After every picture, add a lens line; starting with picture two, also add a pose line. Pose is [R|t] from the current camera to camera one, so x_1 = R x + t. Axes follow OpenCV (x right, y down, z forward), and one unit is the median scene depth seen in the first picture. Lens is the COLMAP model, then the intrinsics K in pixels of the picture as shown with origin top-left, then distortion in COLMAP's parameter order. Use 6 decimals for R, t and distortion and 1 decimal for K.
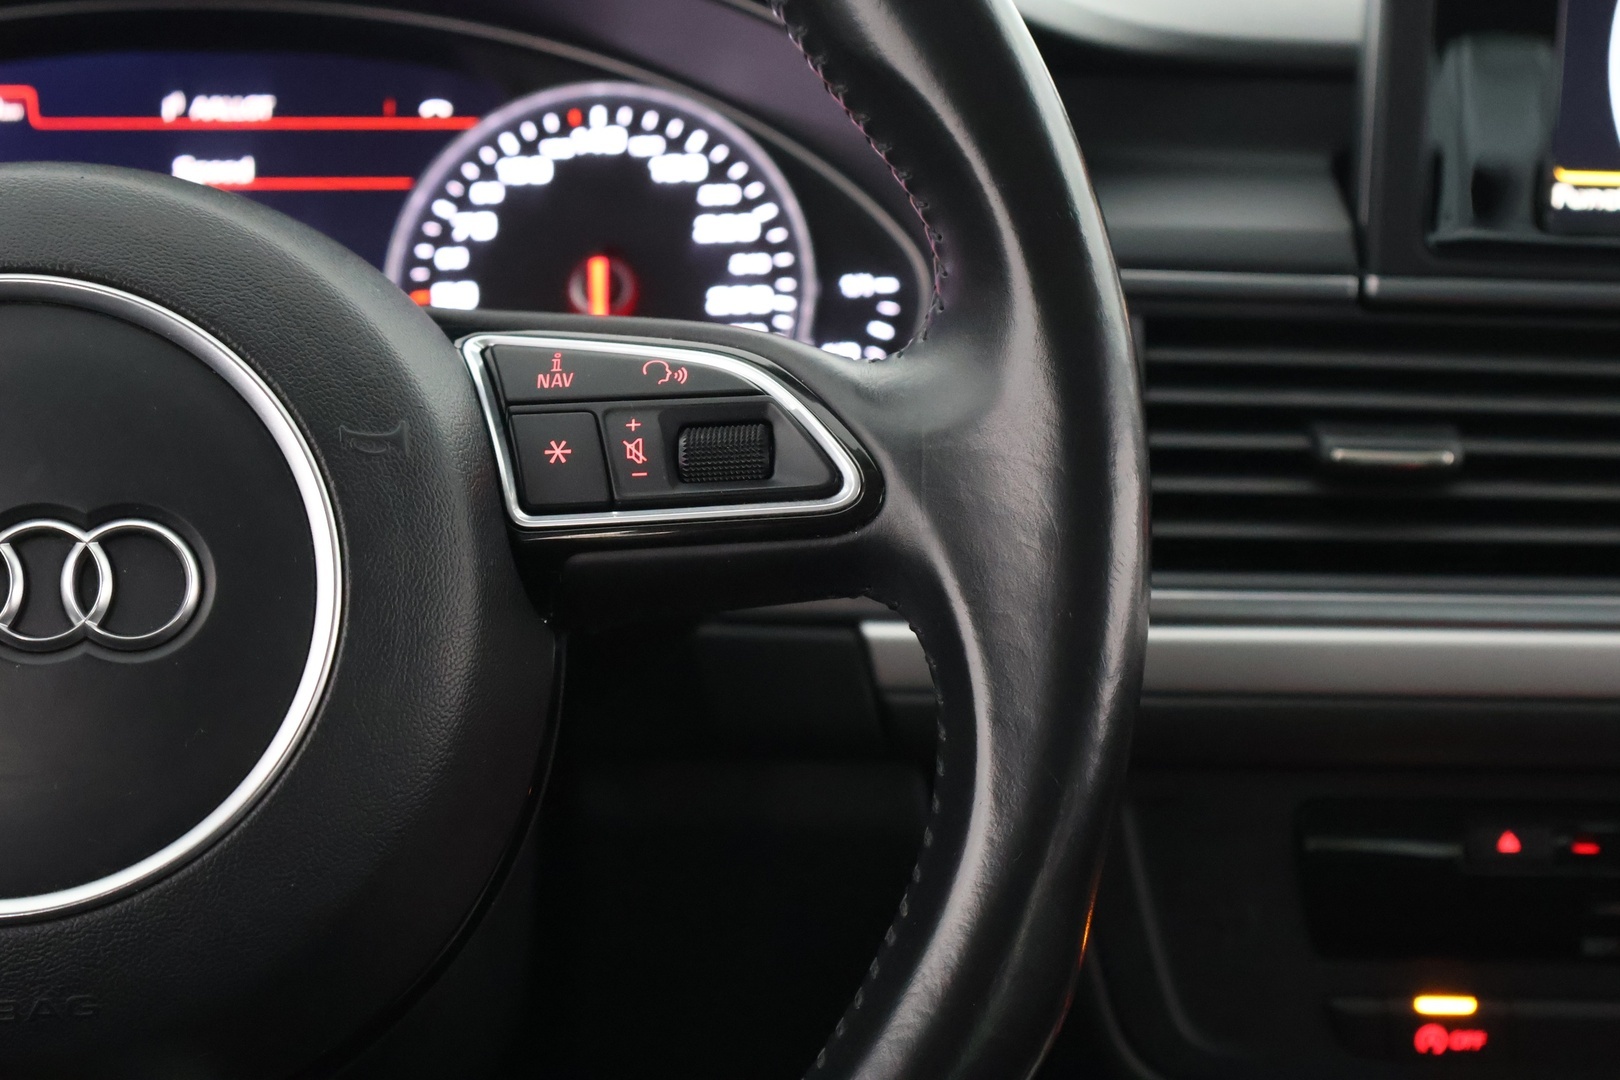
lens RADIAL K [[2735.9, 0, 814.4], [0, 2735.9, 544.6], [0, 0, 1]] dist [0.013021, 0.000000]
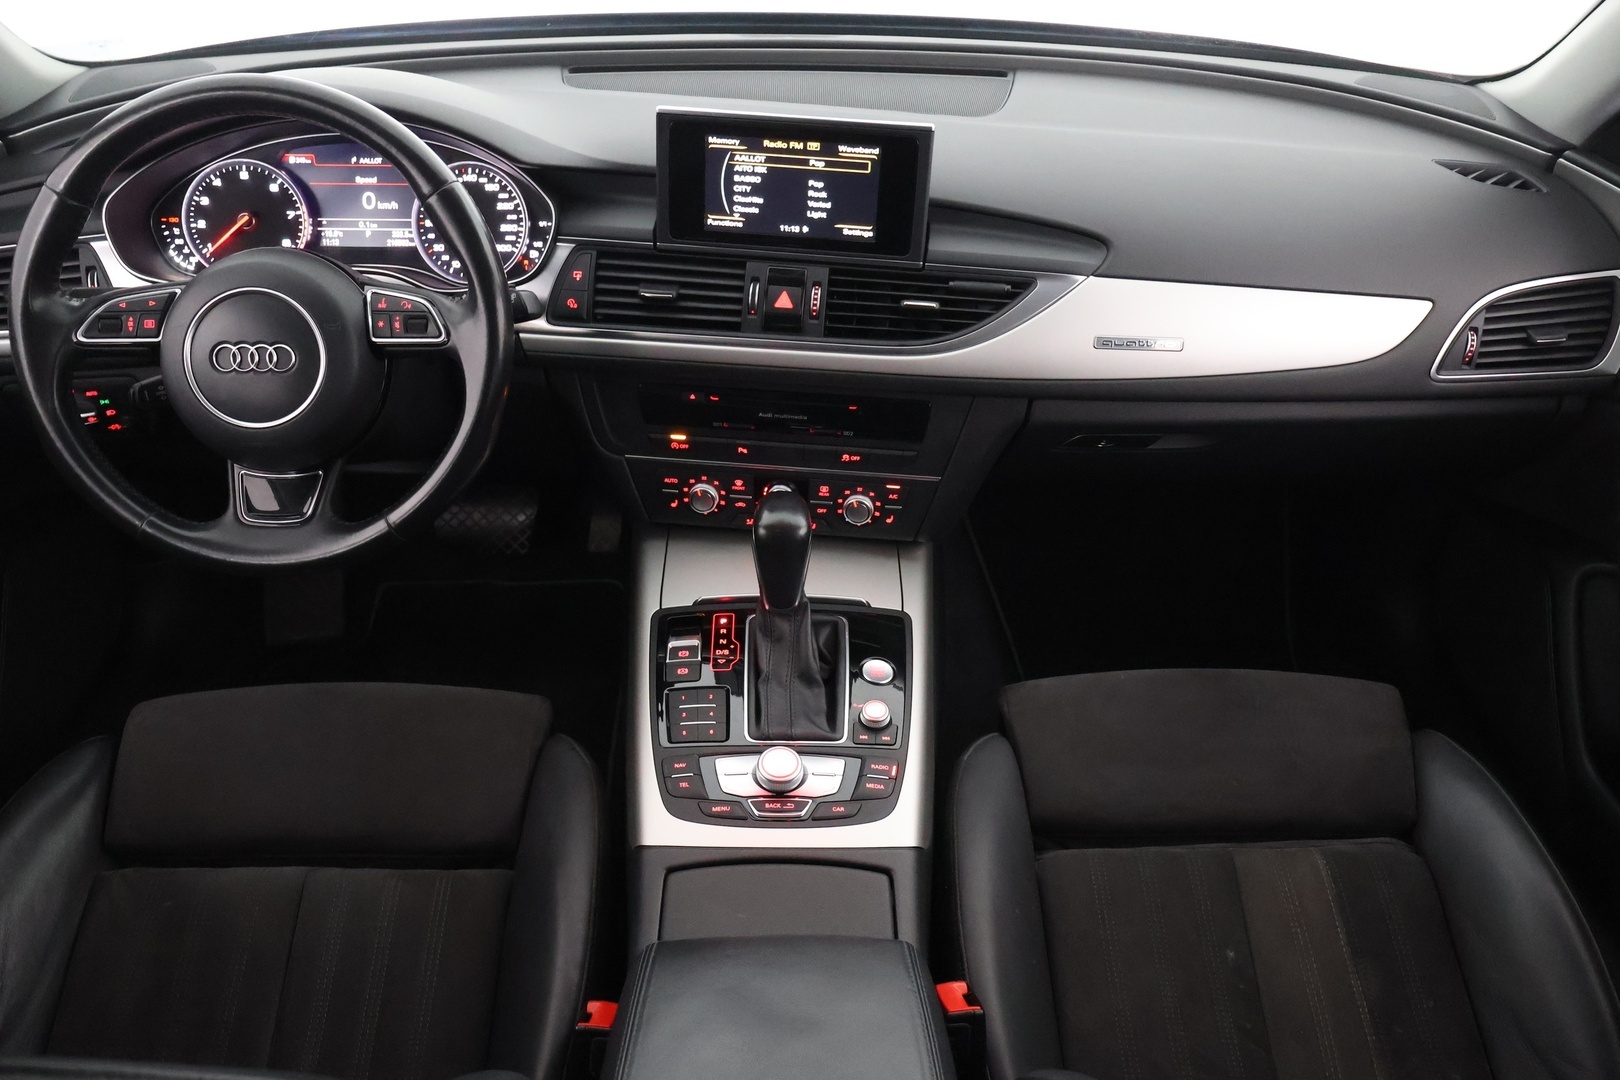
lens RADIAL K [[1360.4, 0, 804.6], [0, 1360.4, 527.1], [0, 0, 1]] dist [-0.012494, 0.018259]
pose [[0.994627, 0.058077, -0.085693, 0.573384], [-0.028381, 0.949066, 0.313797, -0.310158], [0.099553, -0.309679, 0.945615, -0.805705]]
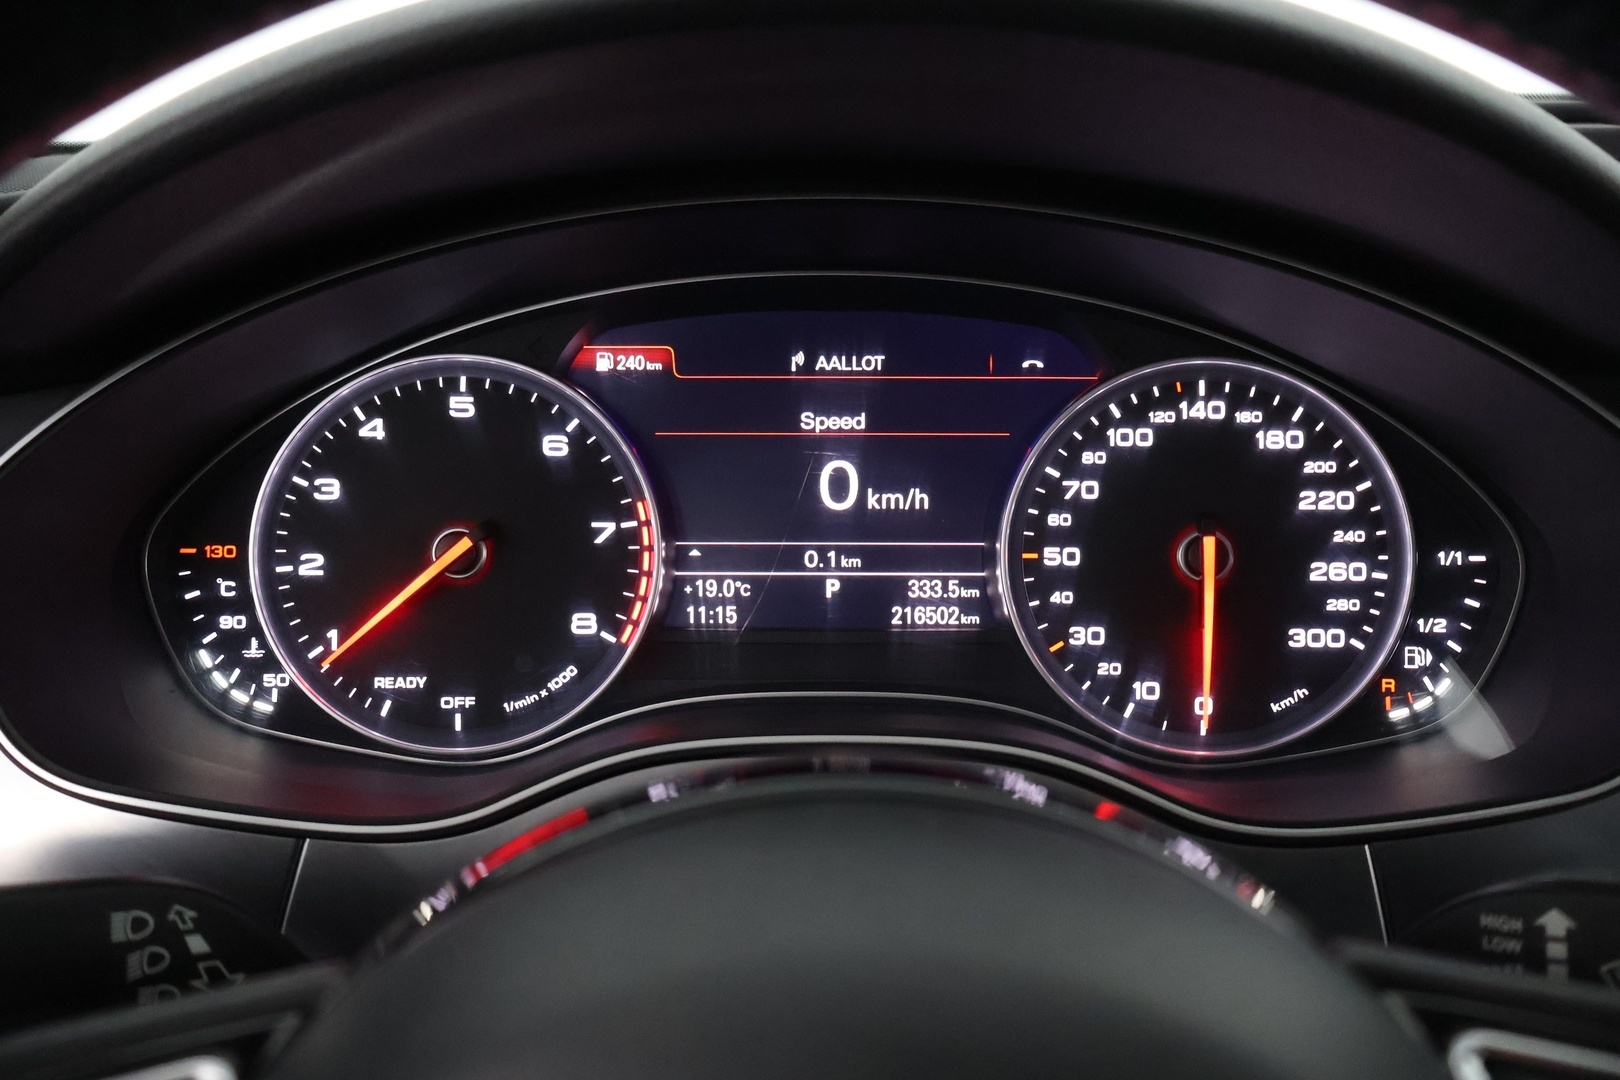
lens RADIAL K [[1360.4, 0, 811.5], [0, 1360.4, 529.0], [0, 0, 1]] dist [-0.012494, 0.018259]
pose [[0.993755, 0.034378, -0.106153, -0.189773], [-0.021515, 0.992539, 0.120016, -0.179314], [0.109487, -0.116983, 0.987080, 0.508847]]
